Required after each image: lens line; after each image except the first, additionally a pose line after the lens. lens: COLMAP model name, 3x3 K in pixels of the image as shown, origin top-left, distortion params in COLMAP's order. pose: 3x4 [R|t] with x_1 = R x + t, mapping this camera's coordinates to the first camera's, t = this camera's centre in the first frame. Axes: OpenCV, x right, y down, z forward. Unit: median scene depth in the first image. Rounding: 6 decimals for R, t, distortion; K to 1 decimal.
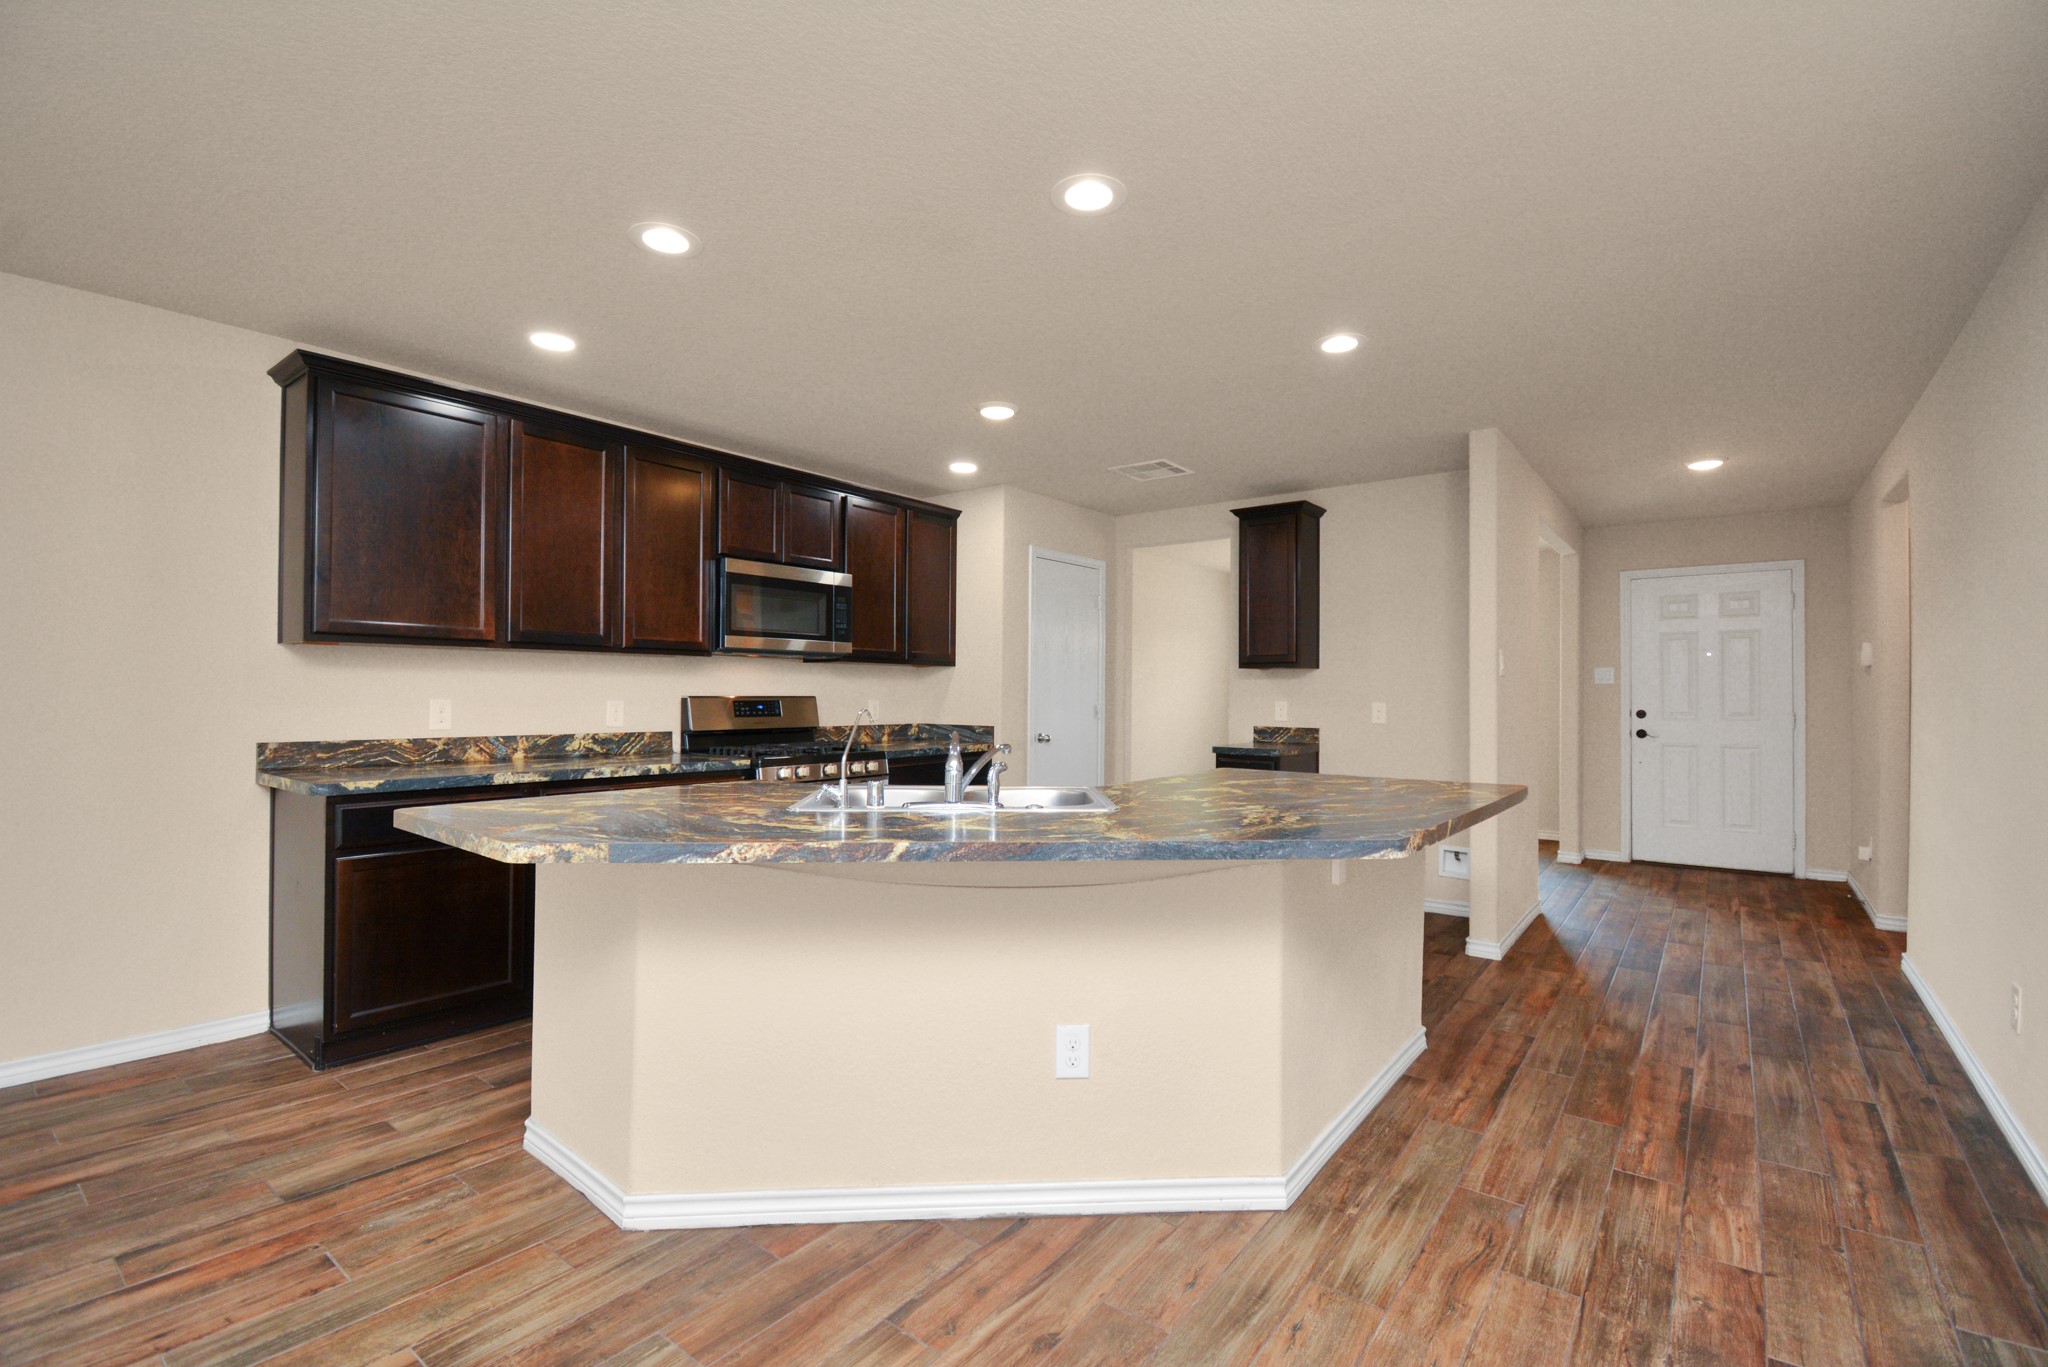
lens RADIAL K [[905.5, 0, 1032.6], [0, 905.5, 681.6], [0, 0, 1]] dist [0.018687, -0.024884]
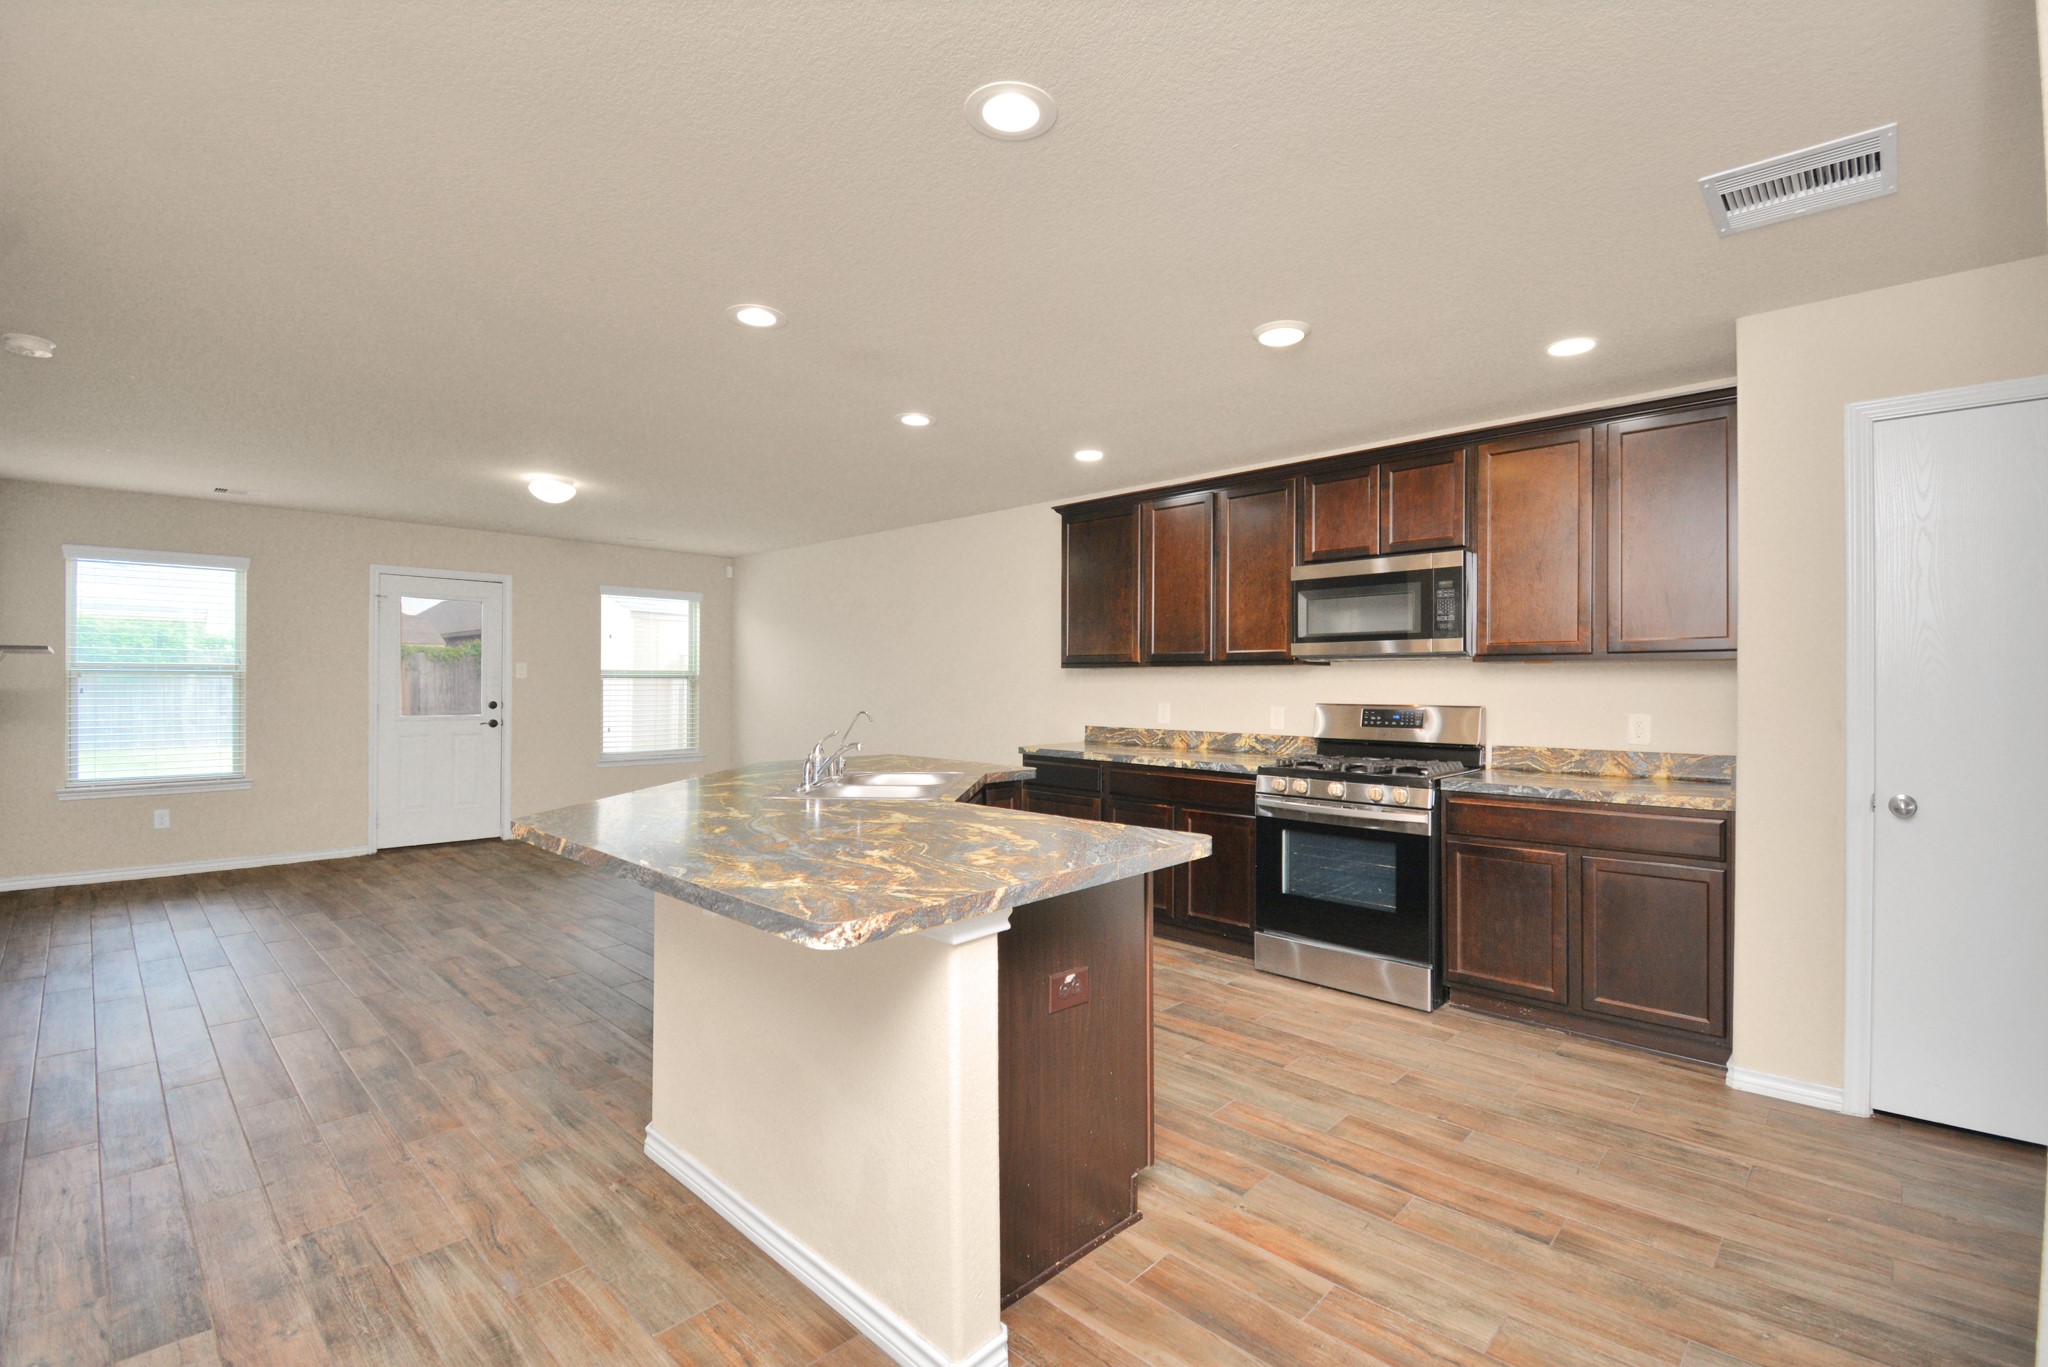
lens RADIAL K [[905.5, 0, 1032.6], [0, 905.5, 681.6], [0, 0, 1]] dist [0.018687, -0.024884]
pose [[-0.106718, -0.011878, -0.994218, 0.674011], [0.006995, 0.999895, -0.012697, 0.002372], [0.994265, -0.008310, -0.106624, 0.791634]]
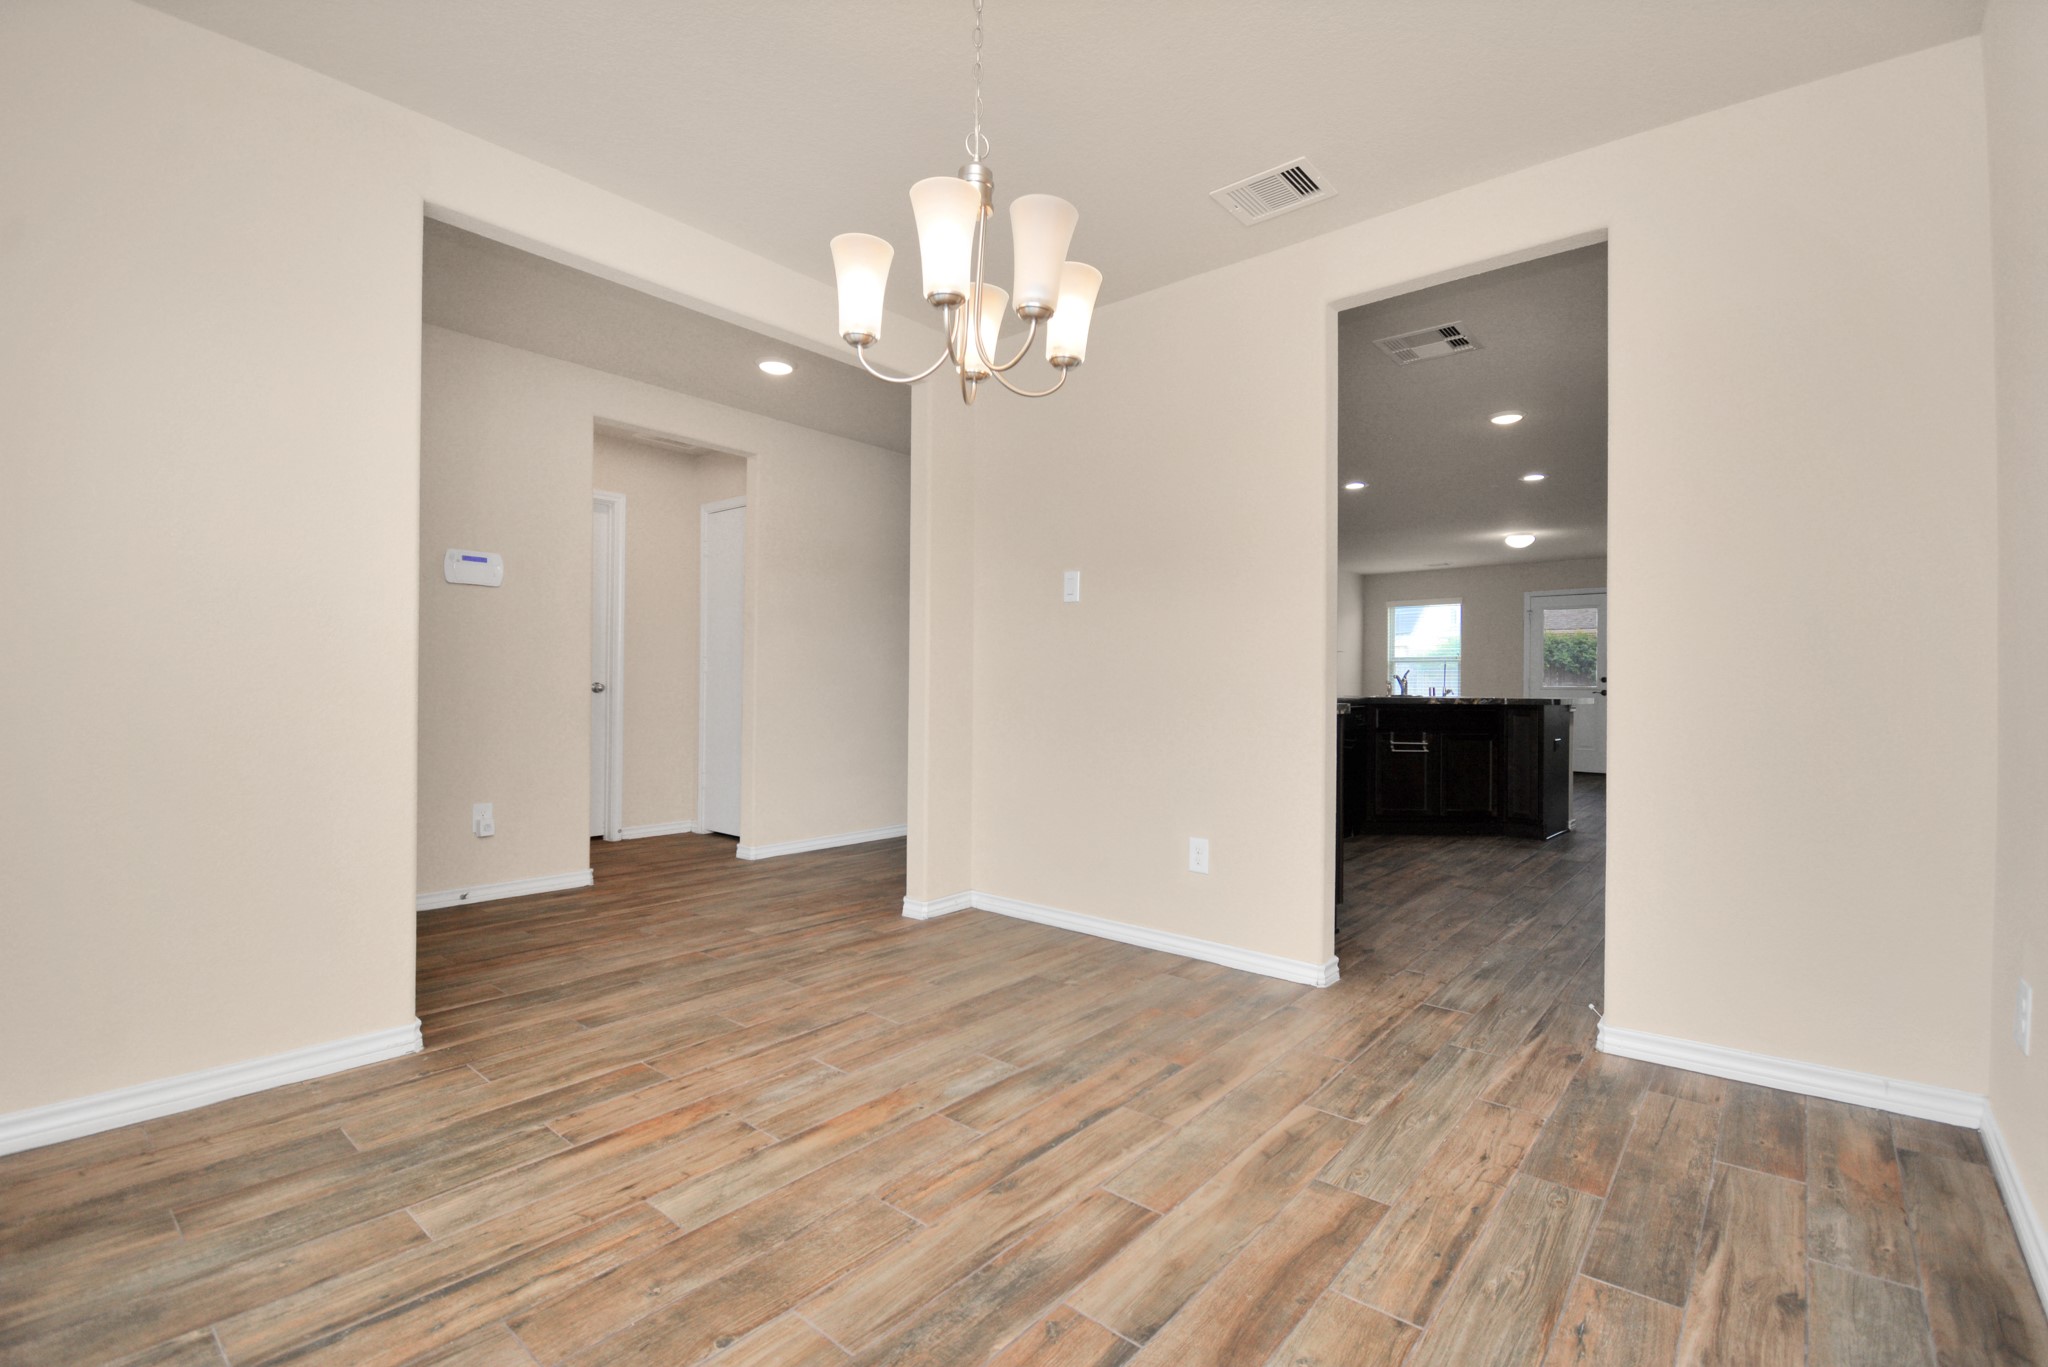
lens RADIAL K [[905.5, 0, 1032.6], [0, 905.5, 681.6], [0, 0, 1]] dist [0.018687, -0.024884]
pose [[-0.998582, -0.014840, 0.051134, 0.488814], [-0.015709, 0.999738, -0.016622, 0.085113], [-0.050874, -0.017402, -0.998553, 2.069494]]
